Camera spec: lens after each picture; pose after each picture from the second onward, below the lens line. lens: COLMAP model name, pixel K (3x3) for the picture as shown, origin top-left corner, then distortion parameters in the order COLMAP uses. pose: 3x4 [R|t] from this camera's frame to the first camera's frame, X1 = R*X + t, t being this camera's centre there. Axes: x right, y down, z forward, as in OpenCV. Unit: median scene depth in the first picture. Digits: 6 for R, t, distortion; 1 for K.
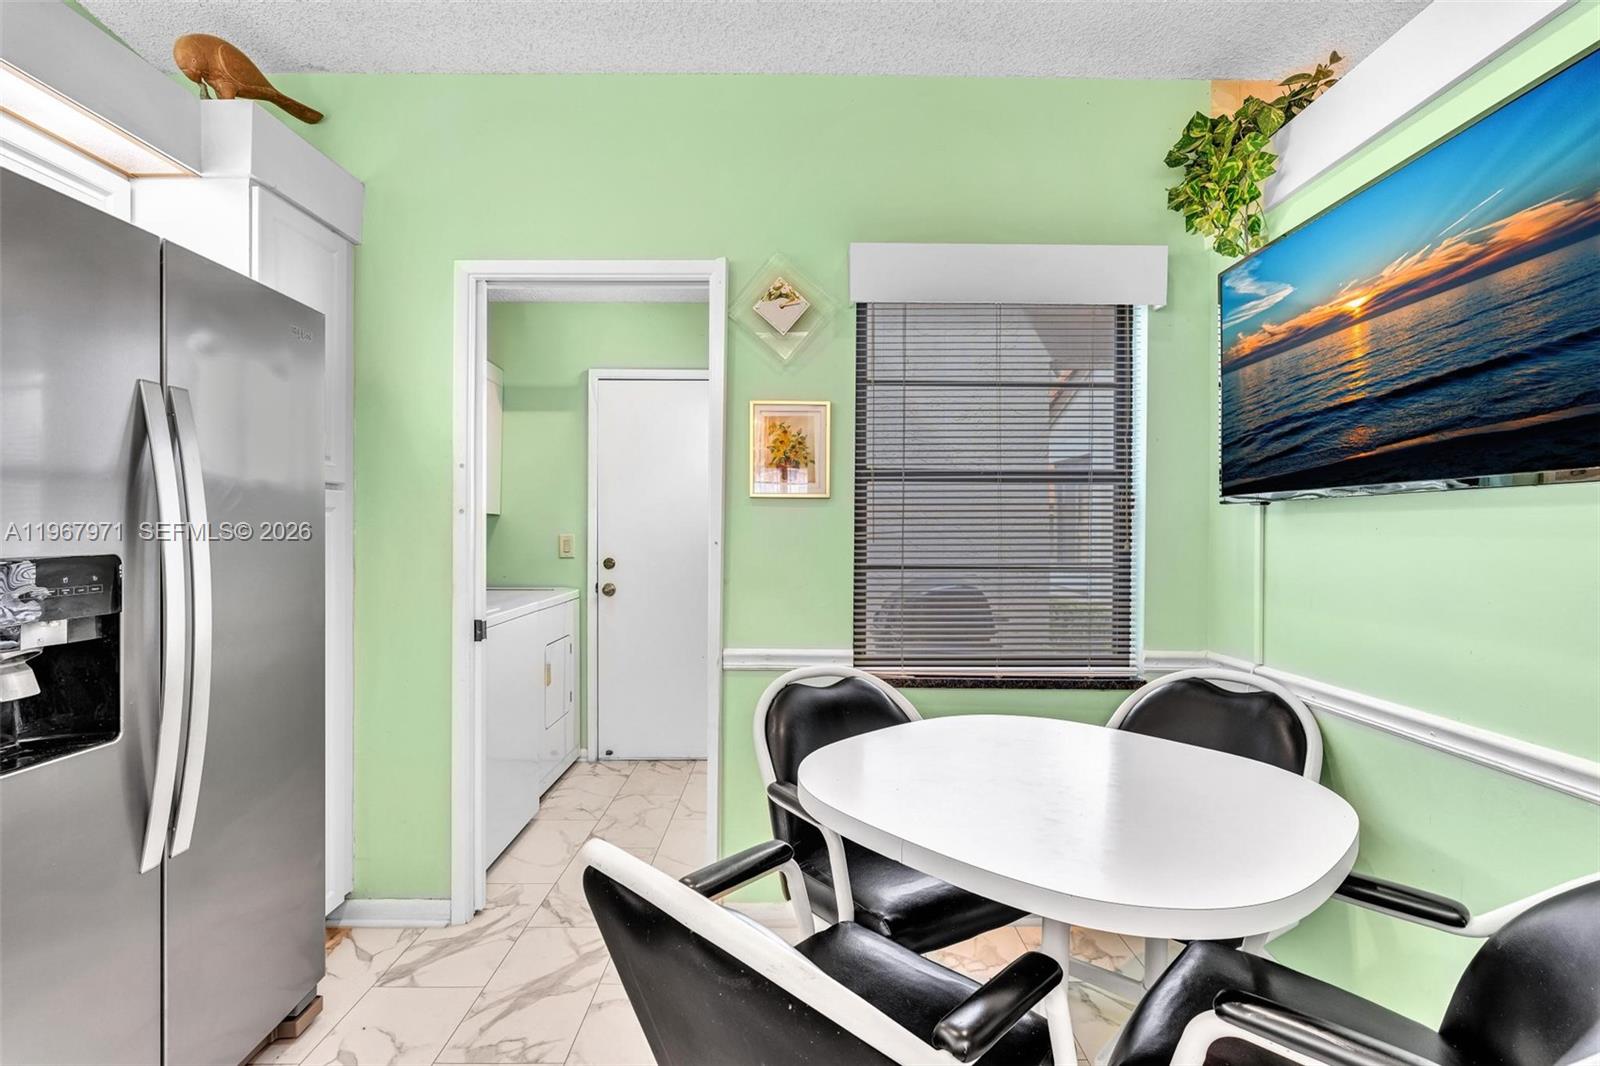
lens RADIAL K [[763.4, 0, 806.1], [0, 763.4, 524.6], [0, 0, 1]] dist [0.000736, 0.000576]
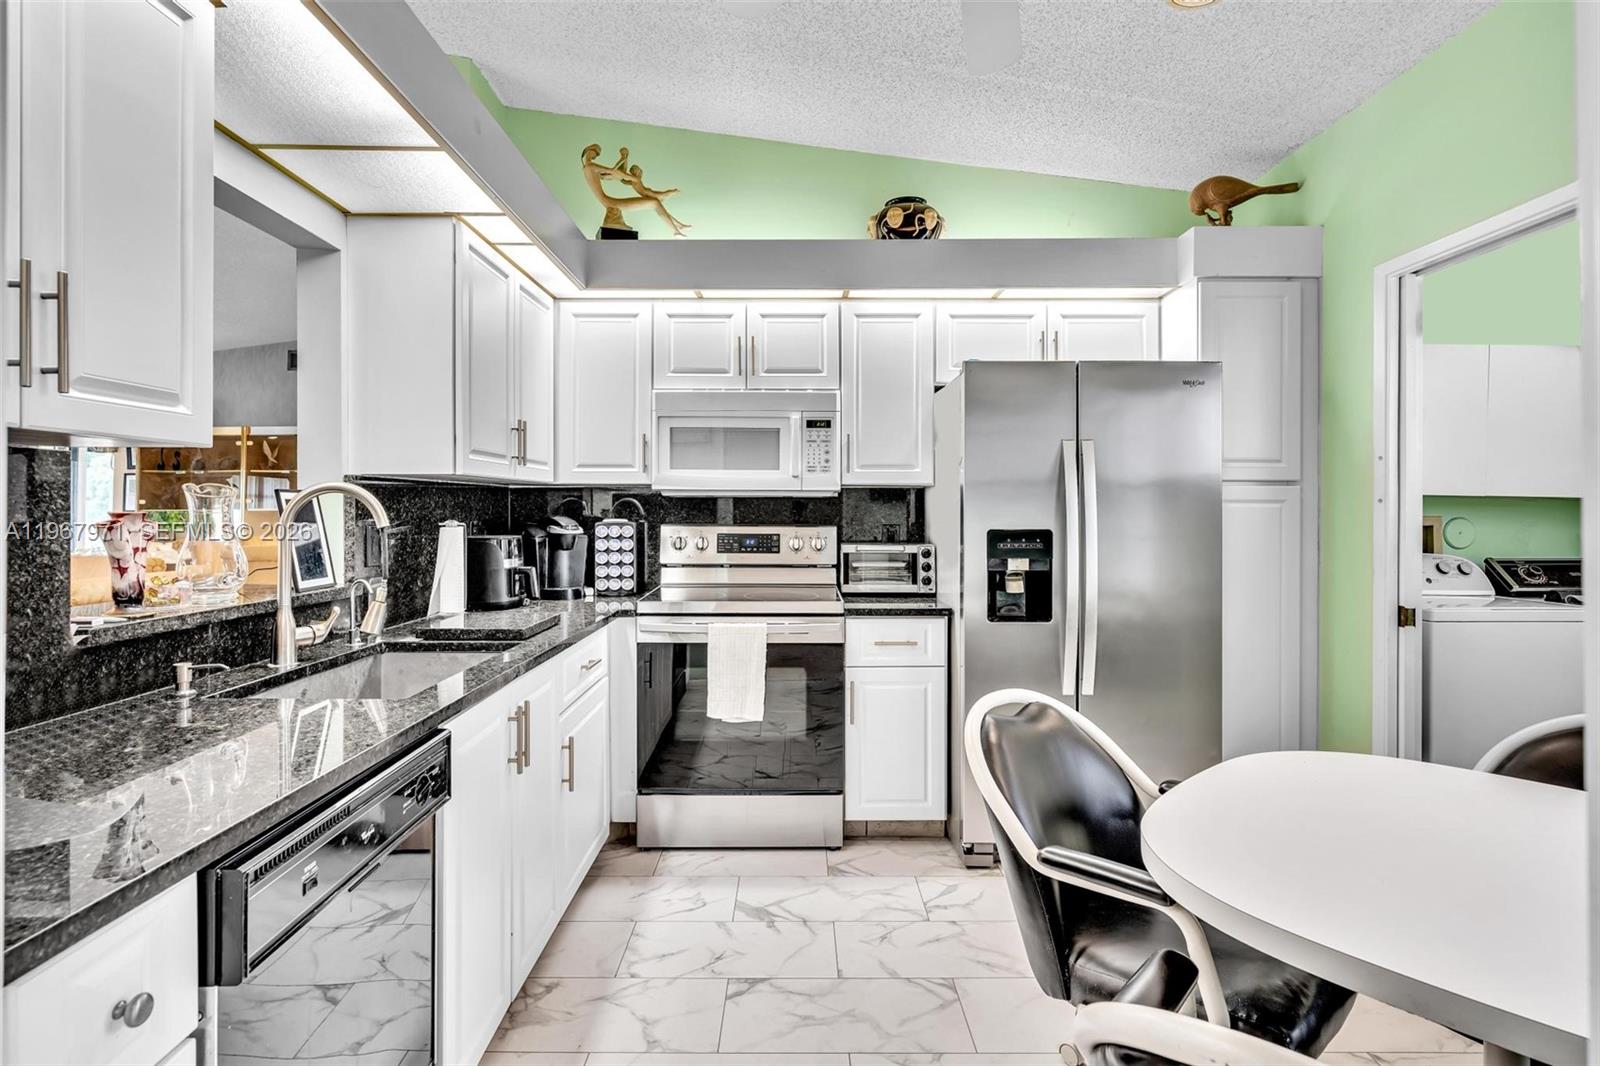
lens RADIAL K [[825.0, 0, 798.2], [0, 825.0, 509.7], [0, 0, 1]] dist [-0.003401, 0.000881]
pose [[-0.001308, -0.004635, -0.999988, 0.716850], [0.000689, 0.999989, -0.004636, -0.000585], [0.999999, -0.000695, -0.001305, 0.195754]]
